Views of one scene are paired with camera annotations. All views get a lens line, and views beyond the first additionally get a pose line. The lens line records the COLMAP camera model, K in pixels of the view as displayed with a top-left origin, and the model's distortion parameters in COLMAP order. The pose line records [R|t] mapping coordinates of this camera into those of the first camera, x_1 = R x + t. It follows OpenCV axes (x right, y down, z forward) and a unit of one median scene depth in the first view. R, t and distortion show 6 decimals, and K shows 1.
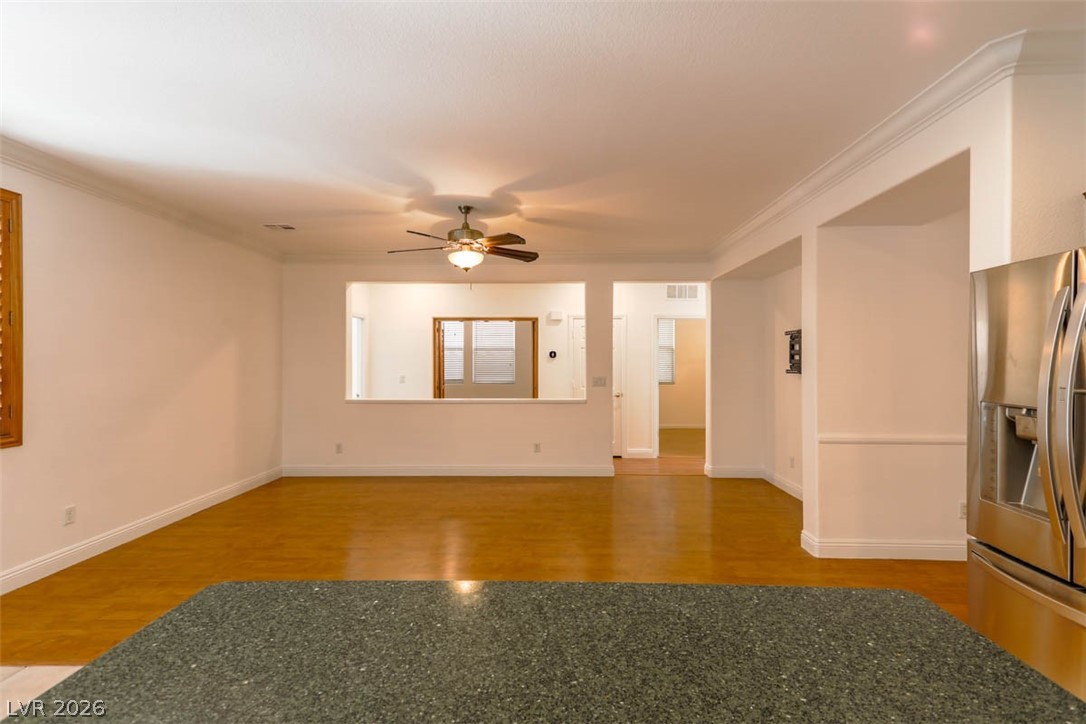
lens RADIAL K [[505.5, 0, 543.0], [0, 505.5, 362.0], [0, 0, 1]] dist [0.032628, -0.000698]
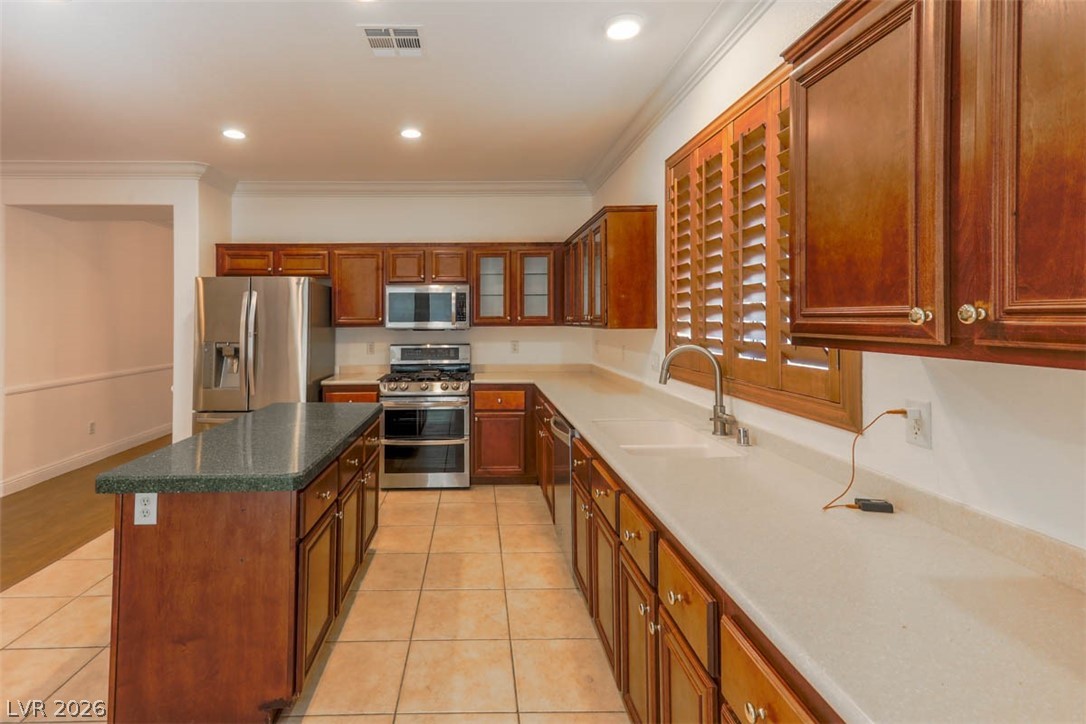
lens RADIAL K [[543.1, 0, 485.8], [0, 543.1, 311.8], [0, 0, 1]] dist [0.035331, -0.000910]
pose [[-0.025941, 0.014138, 0.999564, -0.566358], [0.009500, 0.999858, -0.013895, 0.000195], [-0.999618, 0.009135, -0.026071, -0.021228]]
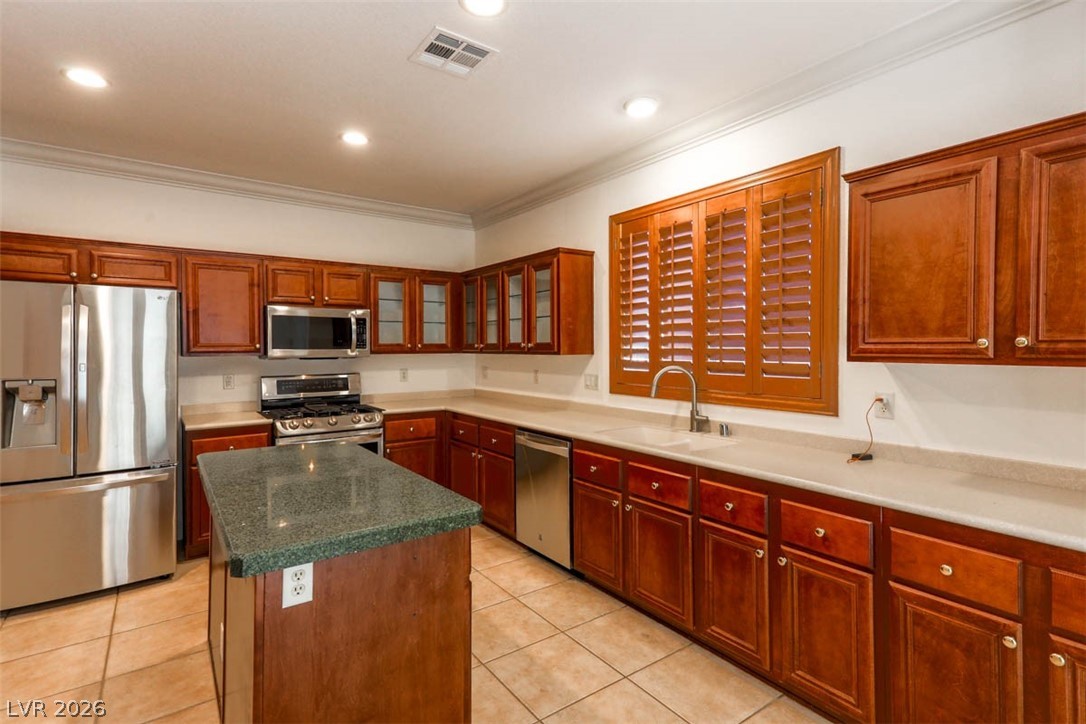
lens RADIAL K [[528.7, 0, 555.1], [0, 528.7, 352.3], [0, 0, 1]] dist [0.036771, -0.000486]
pose [[-0.603368, -0.006105, 0.797440, -0.487689], [0.006723, 0.999896, 0.012742, 0.000103], [-0.797435, 0.013050, -0.603264, 0.284051]]
